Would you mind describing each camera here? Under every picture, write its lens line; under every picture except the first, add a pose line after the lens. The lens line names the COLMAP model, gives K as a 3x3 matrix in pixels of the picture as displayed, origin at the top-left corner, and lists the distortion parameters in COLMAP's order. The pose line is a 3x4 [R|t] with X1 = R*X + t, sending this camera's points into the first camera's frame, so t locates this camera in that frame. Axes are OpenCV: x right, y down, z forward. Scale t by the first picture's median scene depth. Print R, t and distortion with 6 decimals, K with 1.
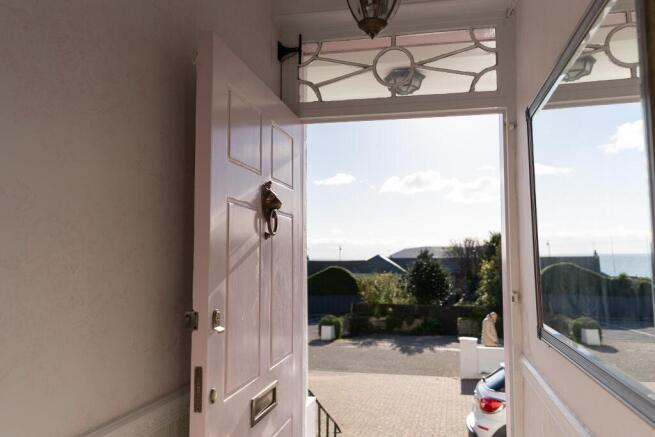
lens RADIAL K [[536.4, 0, 327.5], [0, 536.4, 218.5], [0, 0, 1]] dist [-0.000708, 0.000018]
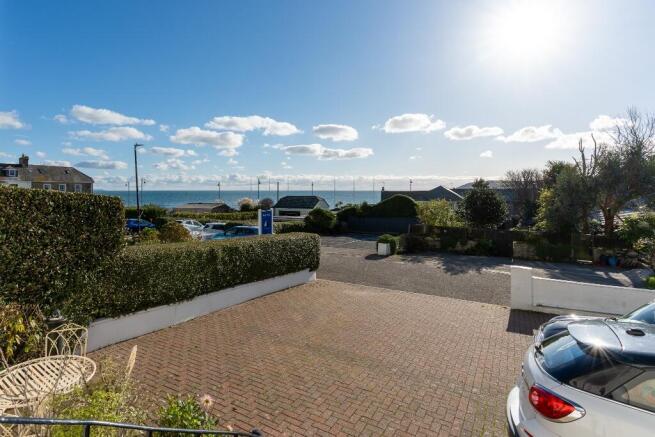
lens RADIAL K [[324.7, 0, 311.4], [0, 324.7, 192.5], [0, 0, 1]] dist [0.015117, -0.000127]
pose [[0.944785, 0.000901, -0.327689, 0.075706], [0.021350, 0.997702, 0.064301, 0.035978], [0.326994, -0.067747, 0.942595, 0.255804]]
